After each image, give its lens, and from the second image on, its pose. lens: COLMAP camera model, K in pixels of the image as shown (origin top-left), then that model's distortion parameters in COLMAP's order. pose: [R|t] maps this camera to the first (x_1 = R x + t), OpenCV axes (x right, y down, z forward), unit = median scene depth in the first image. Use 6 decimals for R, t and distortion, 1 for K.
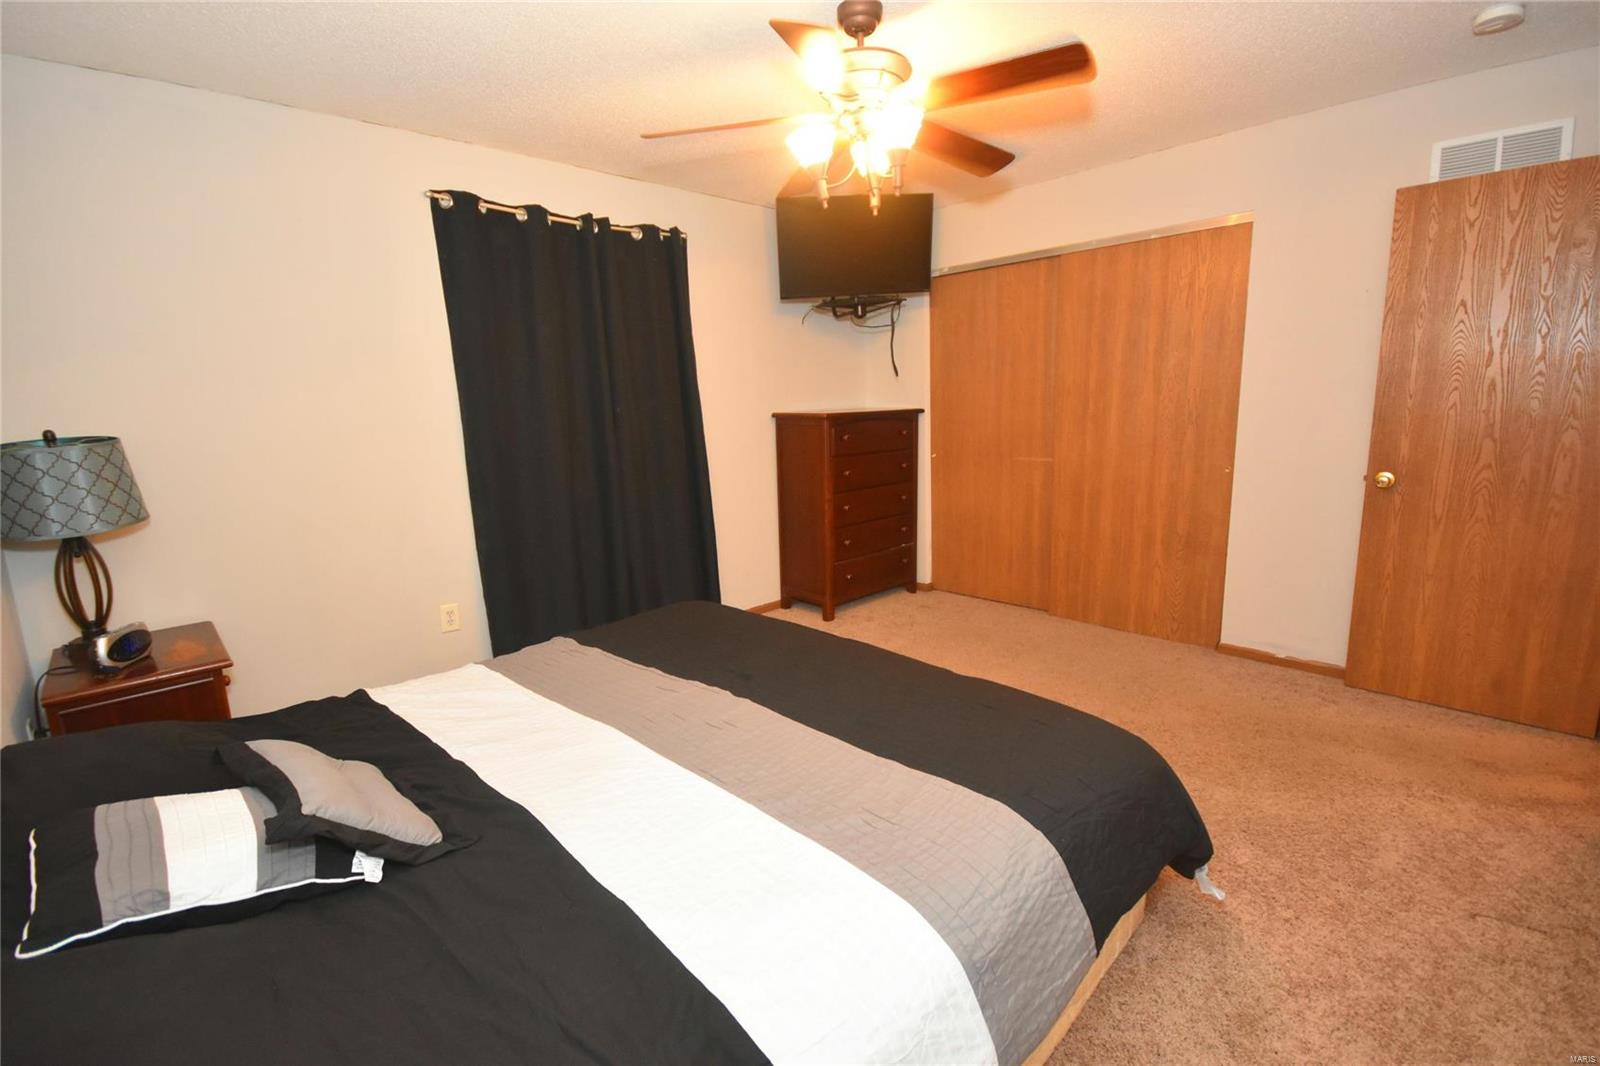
lens RADIAL K [[700.3, 0, 806.3], [0, 700.3, 532.0], [0, 0, 1]] dist [-0.000998, -0.000504]
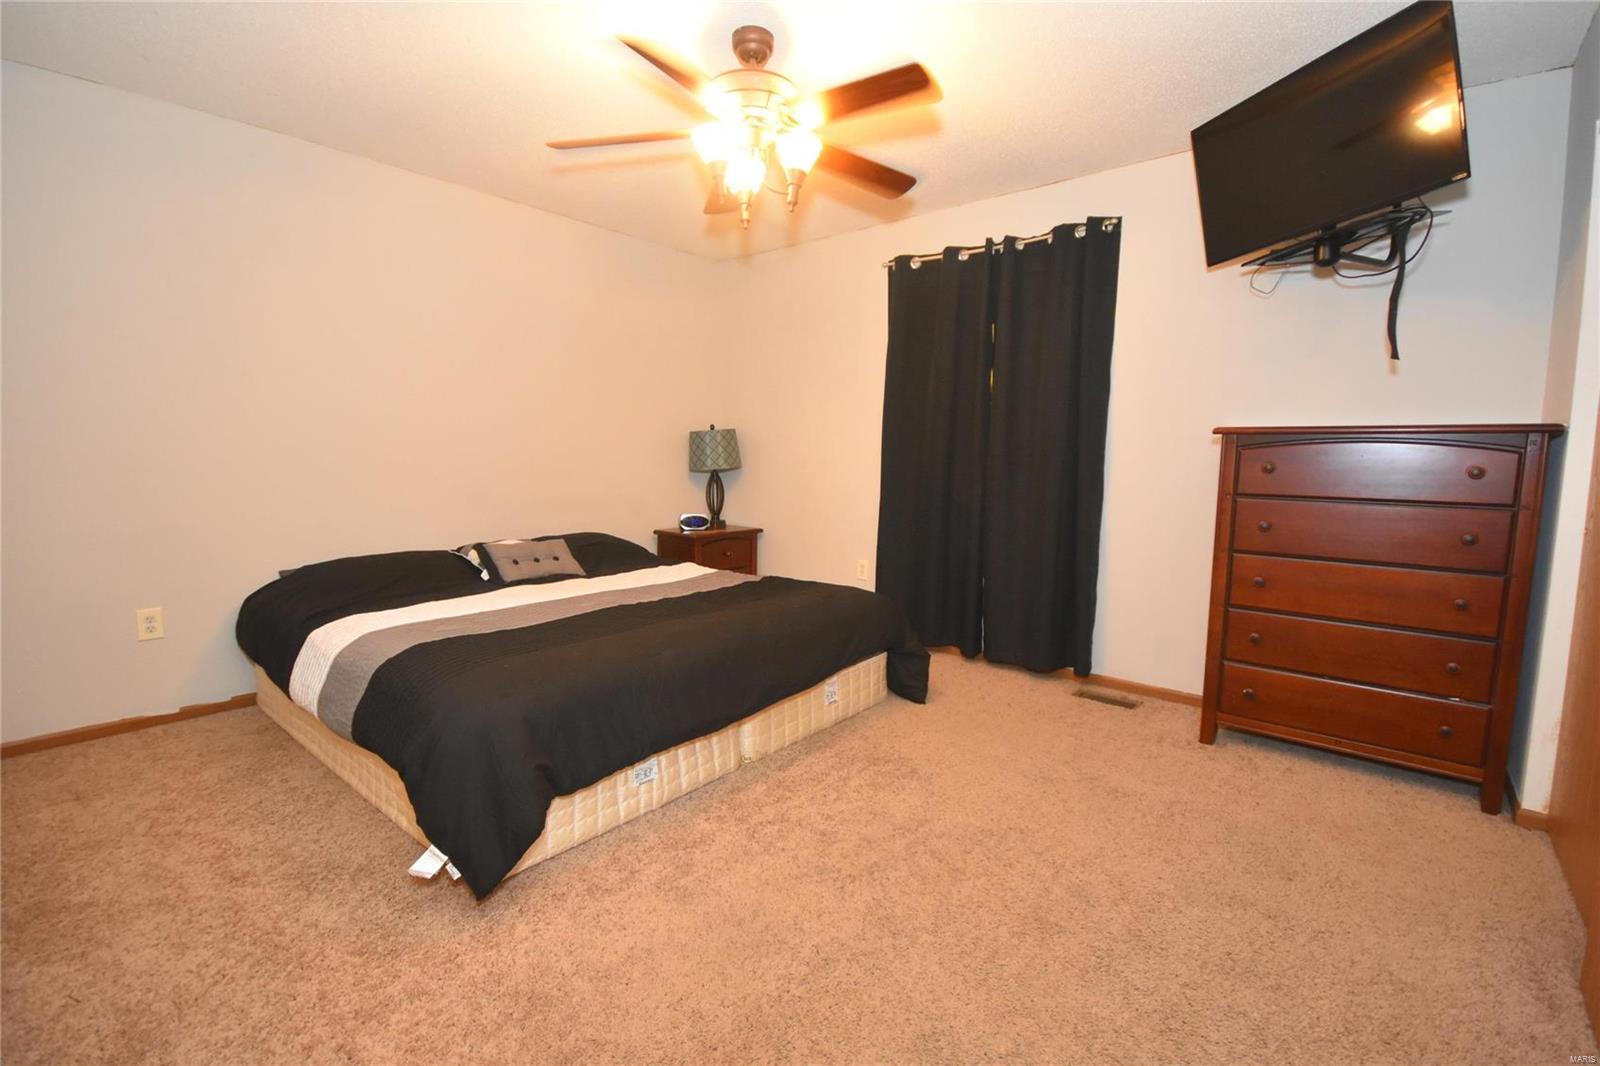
lens RADIAL K [[700.3, 0, 806.3], [0, 700.3, 532.0], [0, 0, 1]] dist [-0.000998, -0.000504]
pose [[0.080003, 0.155207, -0.984637, 0.763950], [-0.188495, 0.972337, 0.137953, -0.104342], [0.978810, 0.174562, 0.107045, 0.652801]]
